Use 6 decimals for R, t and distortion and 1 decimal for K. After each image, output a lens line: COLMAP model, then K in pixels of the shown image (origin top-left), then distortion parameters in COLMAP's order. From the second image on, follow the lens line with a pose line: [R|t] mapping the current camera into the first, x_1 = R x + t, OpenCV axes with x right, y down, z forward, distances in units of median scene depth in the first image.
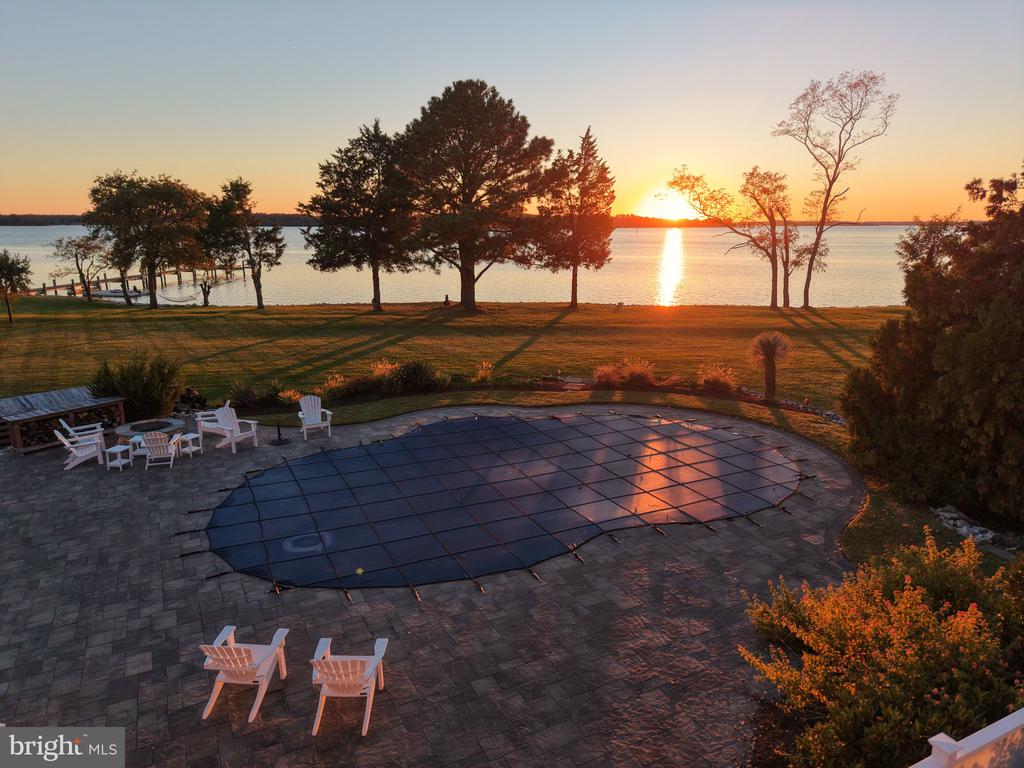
lens RADIAL K [[686.8, 0, 512.0], [0, 686.8, 384.0], [0, 0, 1]] dist [0.025529, -0.035181]
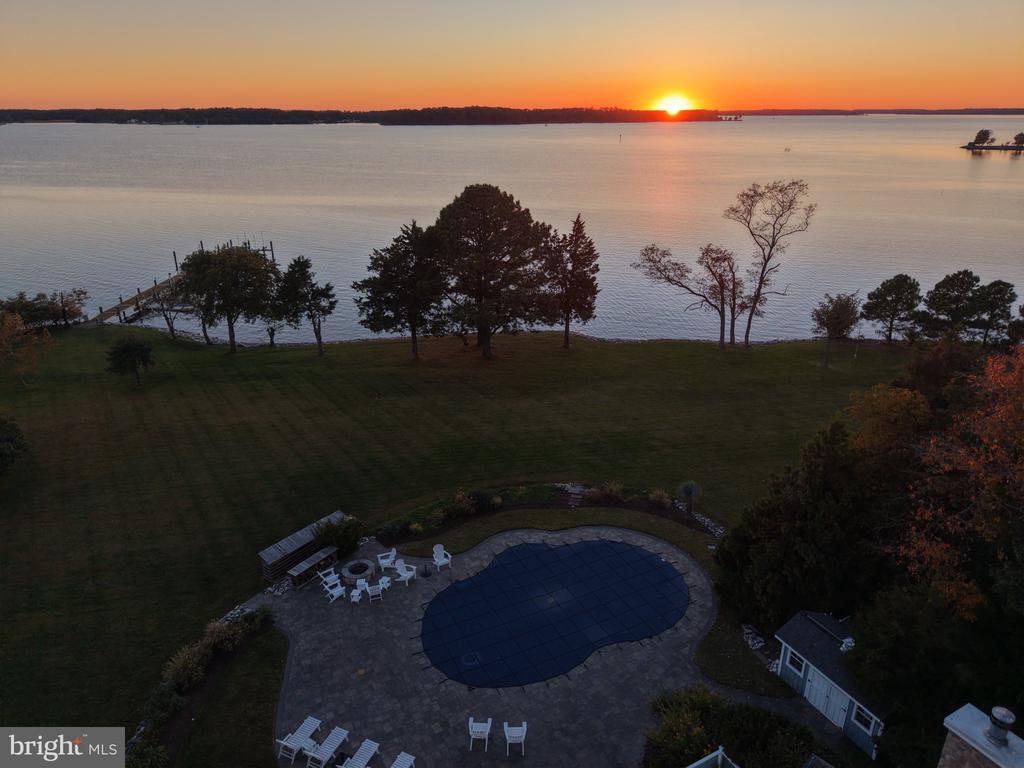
lens RADIAL K [[688.0, 0, 509.3], [0, 688.0, 381.6], [0, 0, 1]] dist [0.028508, -0.034634]
pose [[0.999641, -0.016173, 0.021377, -0.050200], [0.012905, 0.989344, 0.145023, -0.263427], [-0.023495, -0.144695, 0.989197, -0.303069]]
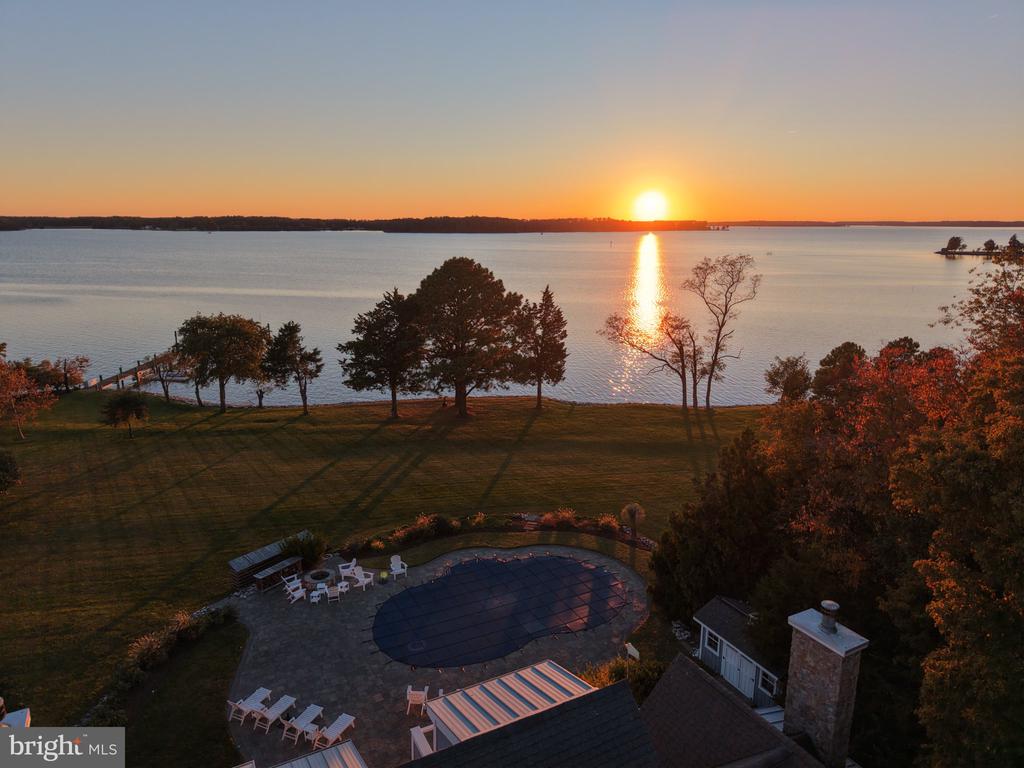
lens RADIAL K [[688.0, 0, 509.3], [0, 688.0, 381.6], [0, 0, 1]] dist [0.028508, -0.034634]
pose [[0.999630, -0.007730, 0.026060, -0.003437], [0.007733, 0.999970, -0.000022, -0.186215], [-0.026059, 0.000224, 0.999660, -0.391075]]
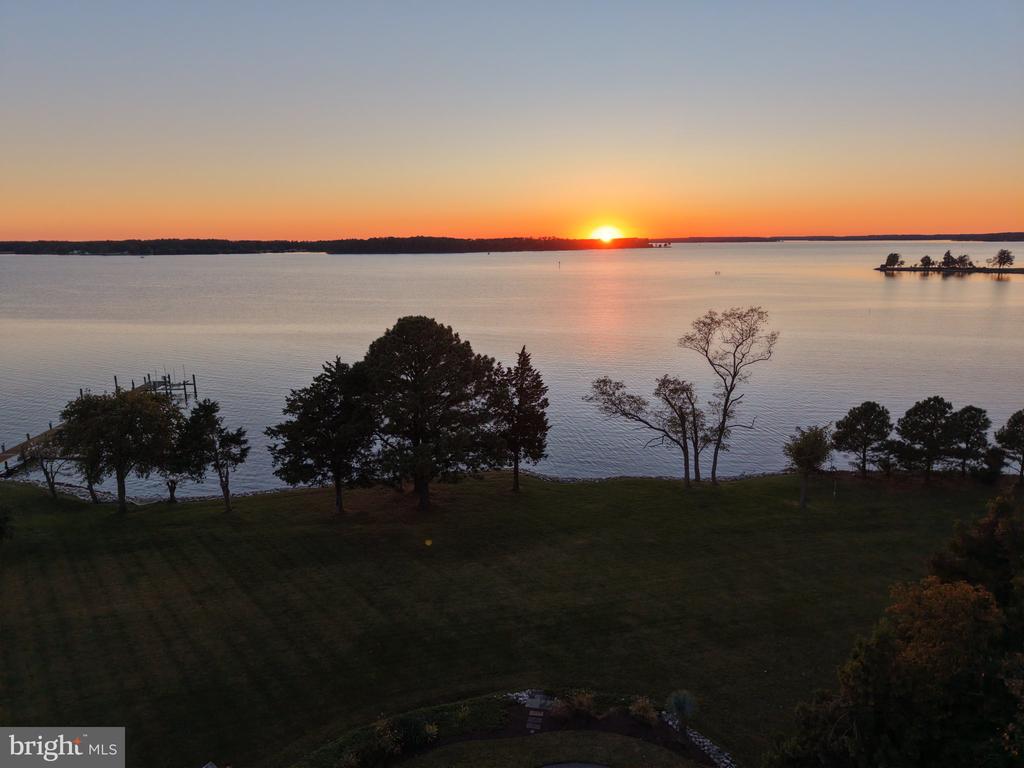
lens RADIAL K [[686.8, 0, 512.0], [0, 686.8, 384.0], [0, 0, 1]] dist [0.025529, -0.035181]
pose [[0.993976, -0.035643, 0.103644, -0.030785], [0.037868, 0.999091, -0.019580, -0.297766], [-0.102852, 0.023386, 0.994422, -0.140244]]
